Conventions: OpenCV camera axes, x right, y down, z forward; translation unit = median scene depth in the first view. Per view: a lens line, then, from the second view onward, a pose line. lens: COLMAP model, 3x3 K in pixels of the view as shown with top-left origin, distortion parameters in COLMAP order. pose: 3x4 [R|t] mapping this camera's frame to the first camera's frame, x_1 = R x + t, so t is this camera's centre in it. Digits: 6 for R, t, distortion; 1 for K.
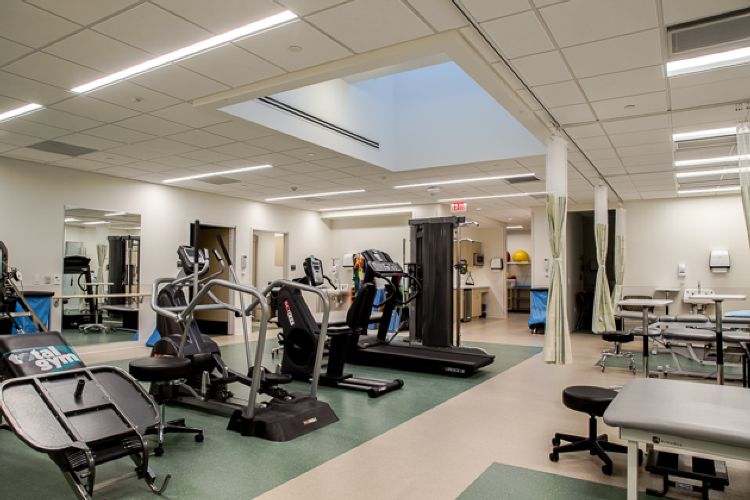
lens RADIAL K [[501.4, 0, 374.6], [0, 501.4, 252.1], [0, 0, 1]] dist [0.002896, 0.003624]
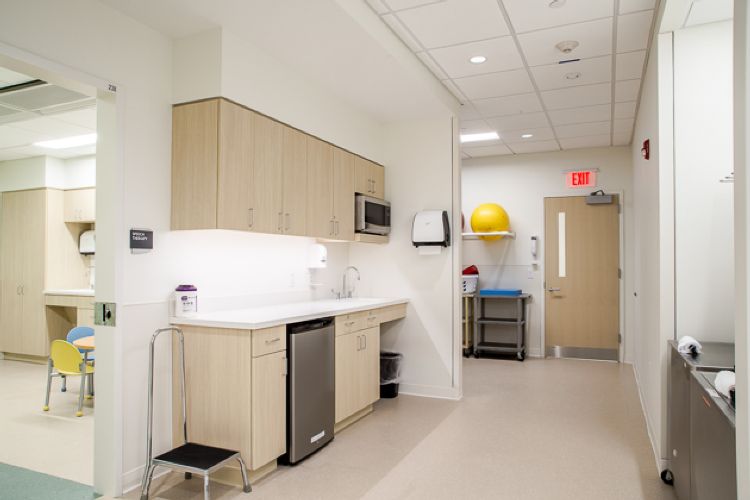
lens RADIAL K [[501.4, 0, 376.0], [0, 501.4, 252.7], [0, 0, 1]] dist [0.002896, 0.003624]
pose [[0.993323, -0.004968, 0.115259, 0.154206], [0.002914, 0.999834, 0.017978, 0.029489], [-0.115329, -0.017522, 0.993173, 0.614768]]
